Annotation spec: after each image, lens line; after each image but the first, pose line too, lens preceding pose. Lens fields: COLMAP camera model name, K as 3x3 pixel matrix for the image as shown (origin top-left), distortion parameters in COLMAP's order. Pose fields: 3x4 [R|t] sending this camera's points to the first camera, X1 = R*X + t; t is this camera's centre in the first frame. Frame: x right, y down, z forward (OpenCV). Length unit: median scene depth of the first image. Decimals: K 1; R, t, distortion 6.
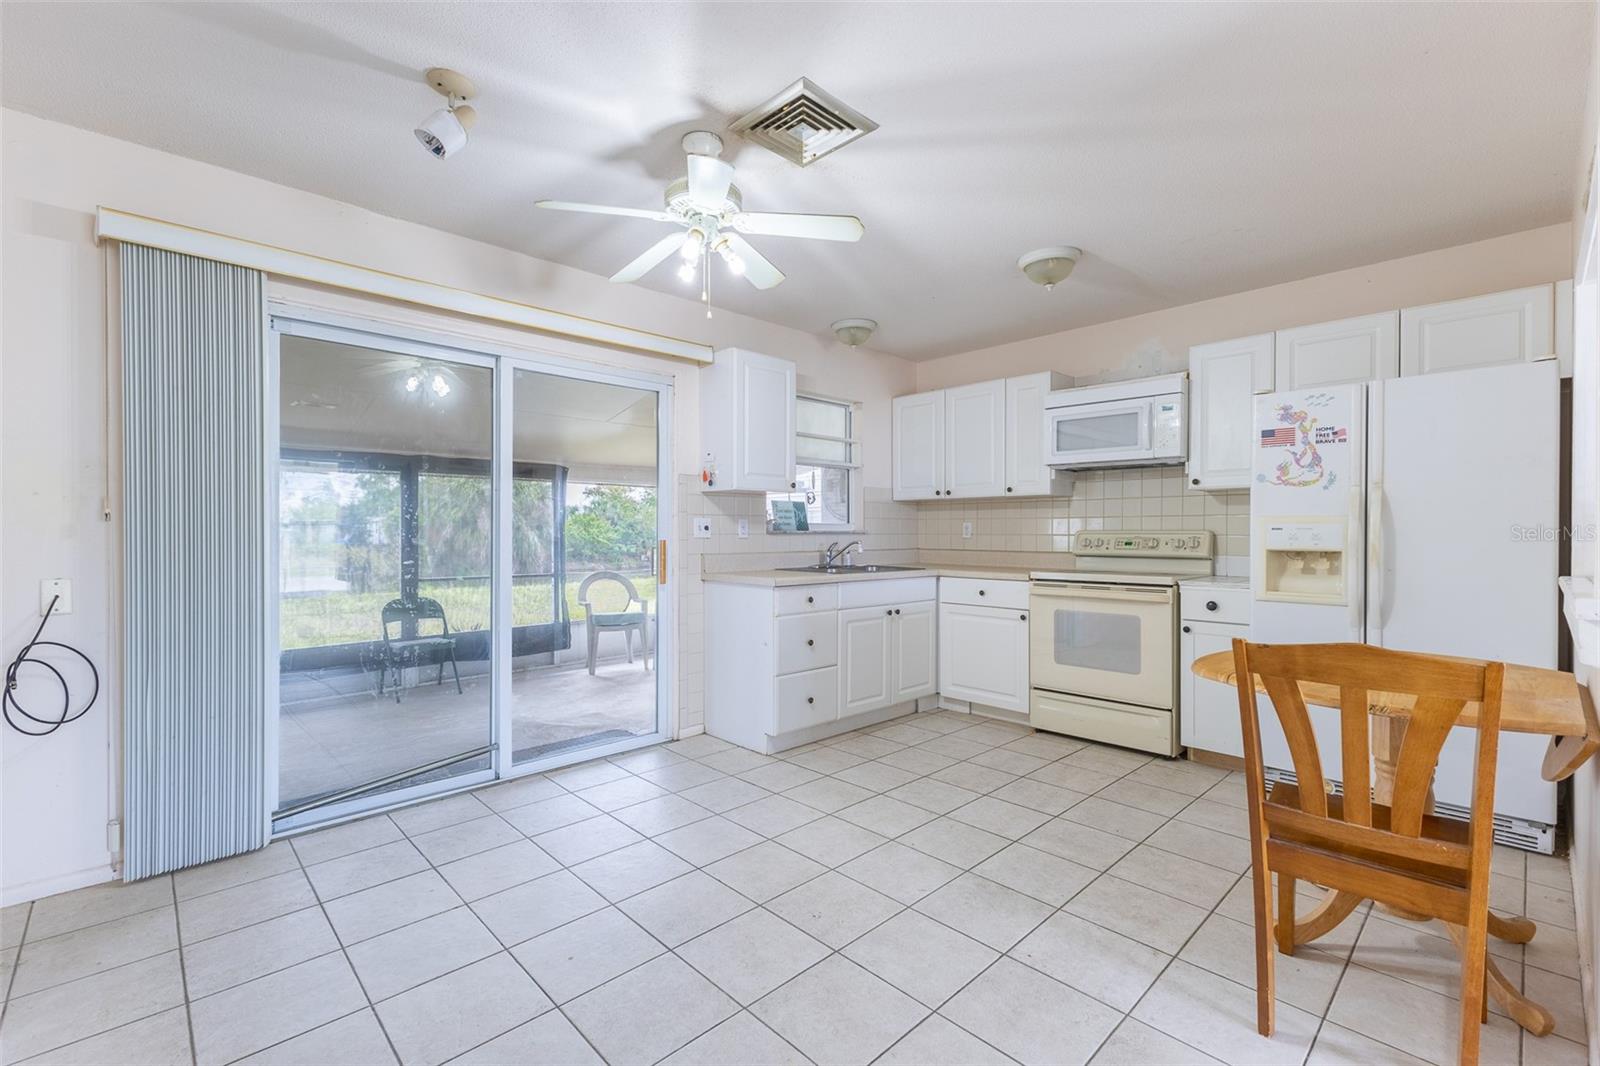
lens RADIAL K [[691.1, 0, 801.8], [0, 691.1, 537.2], [0, 0, 1]] dist [0.011534, -0.000097]
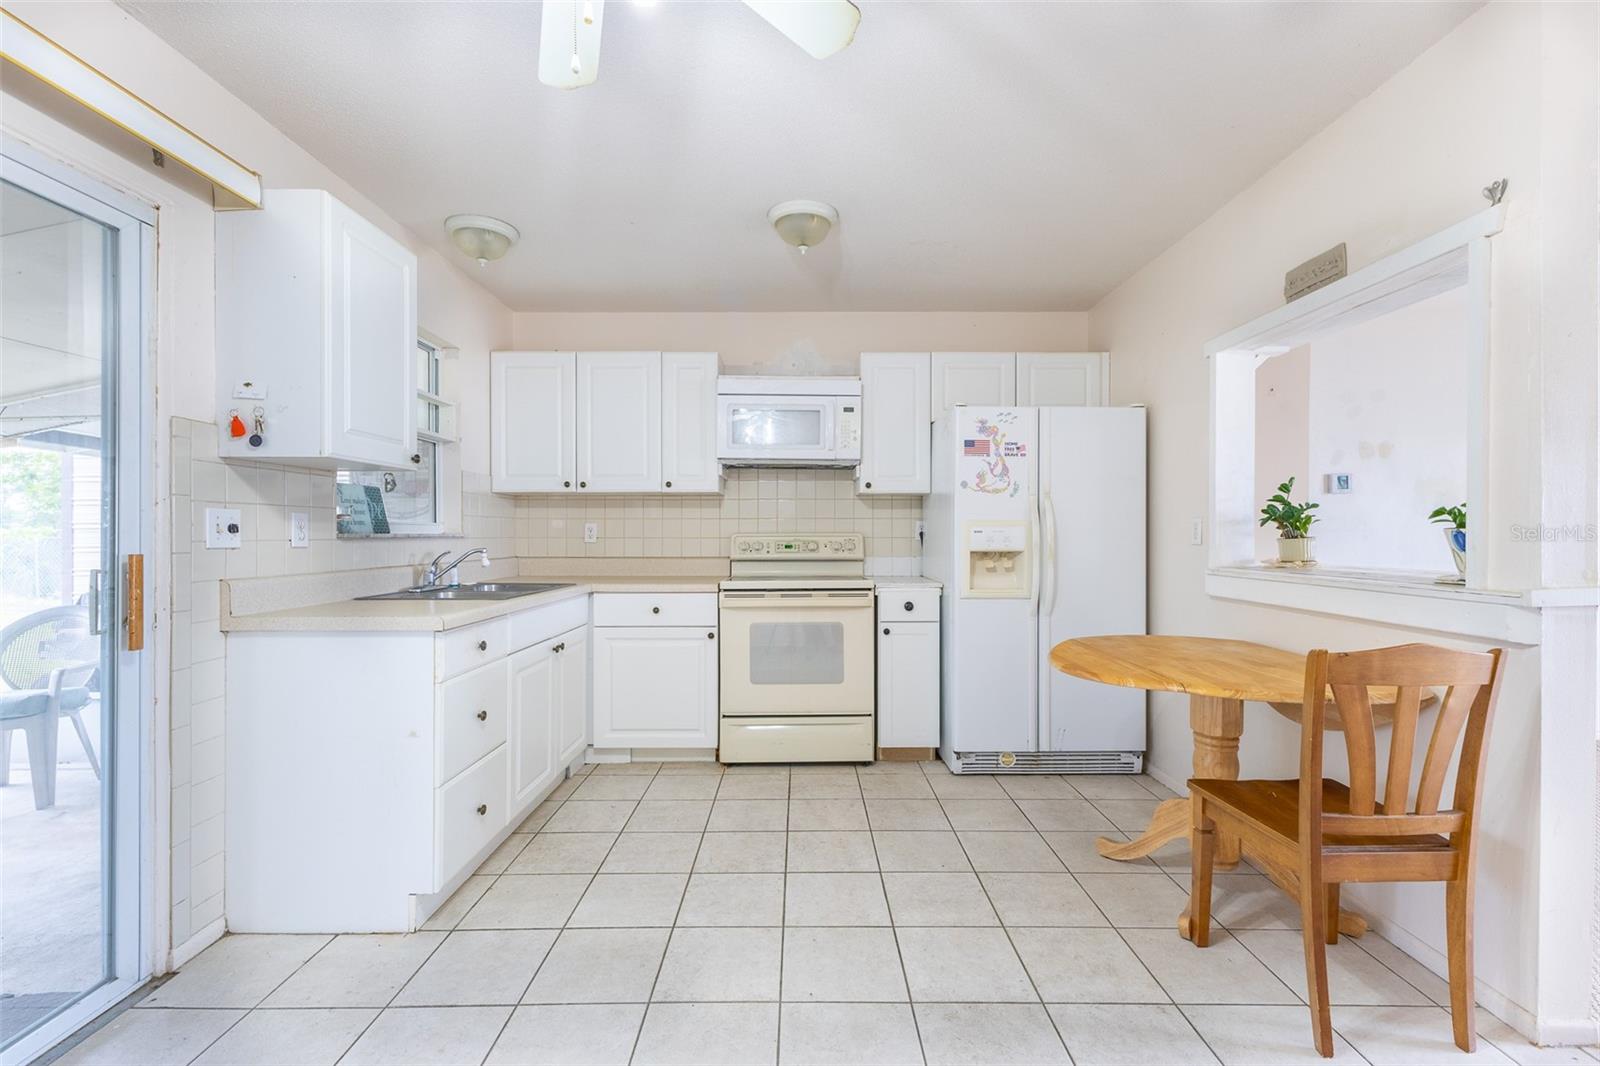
lens RADIAL K [[685.7, 0, 796.1], [0, 685.7, 535.7], [0, 0, 1]] dist [0.013114, -0.000045]
pose [[0.694746, -0.003506, 0.719246, -0.223697], [0.006829, 0.999975, -0.001721, -0.004602], [-0.719223, 0.006108, 0.694753, 0.357517]]
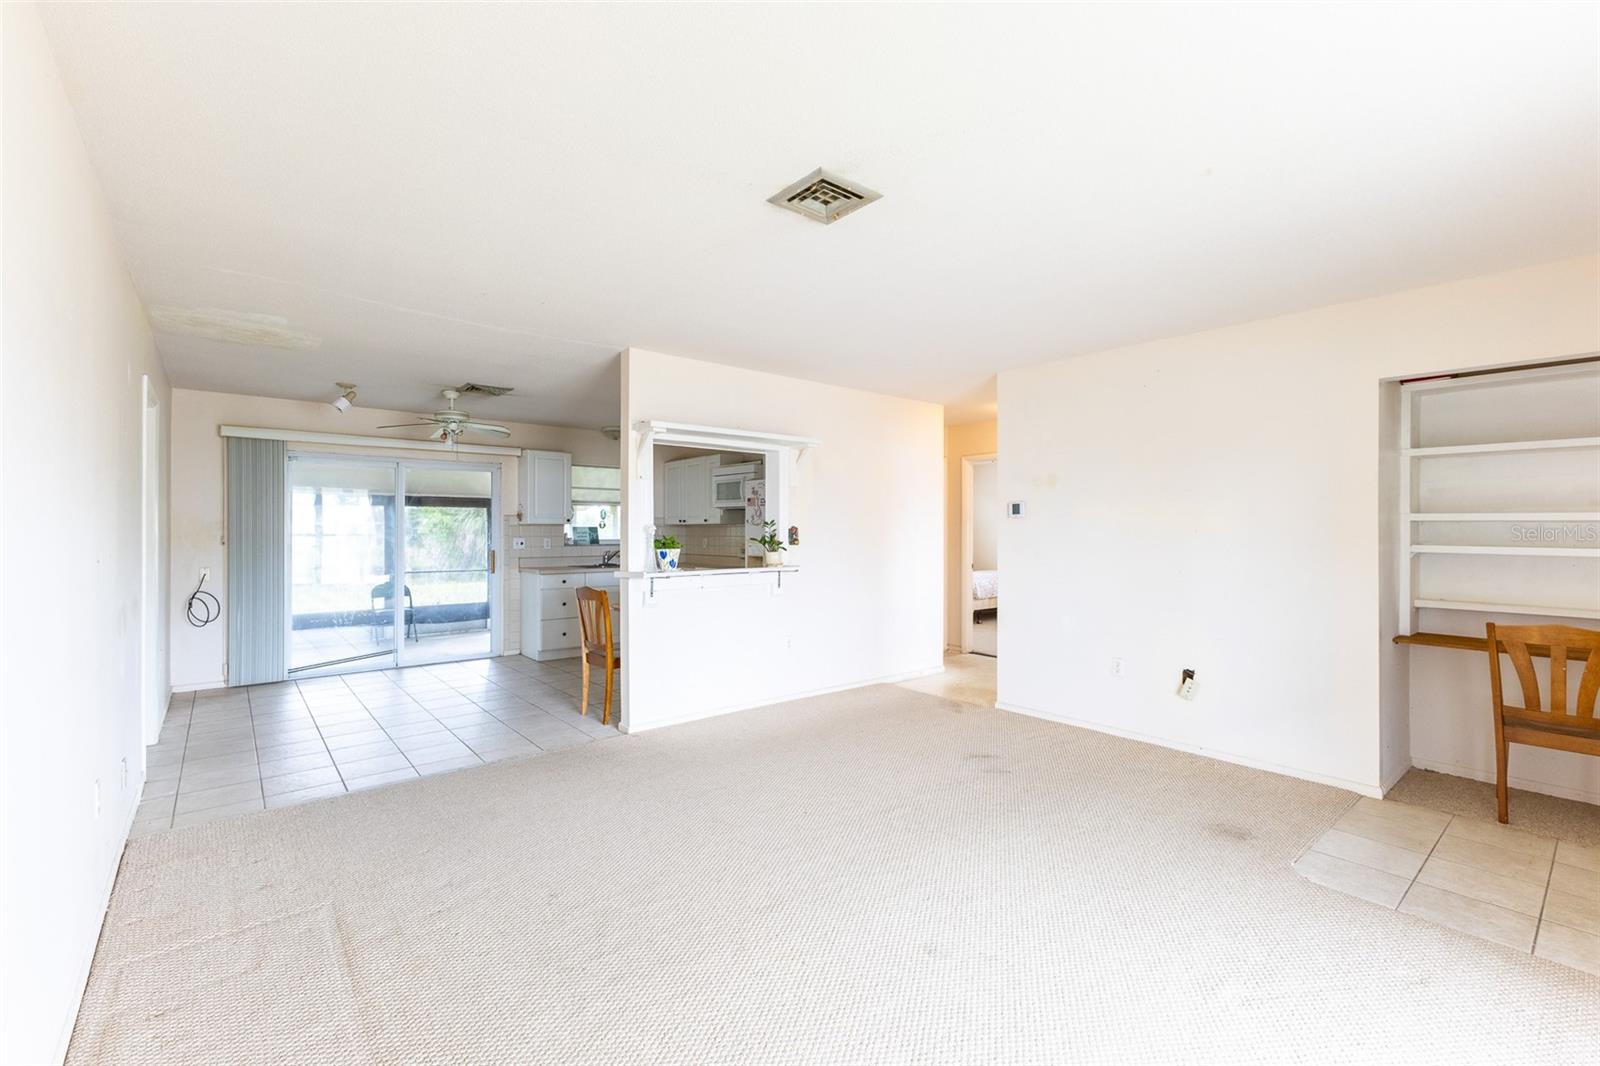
lens RADIAL K [[685.7, 0, 796.1], [0, 685.7, 535.7], [0, 0, 1]] dist [0.013114, -0.000045]
pose [[0.997148, -0.000212, -0.075468, 0.760370], [-0.000193, 0.999986, -0.005358, -0.025283], [0.075468, 0.005357, 0.997134, -0.807267]]
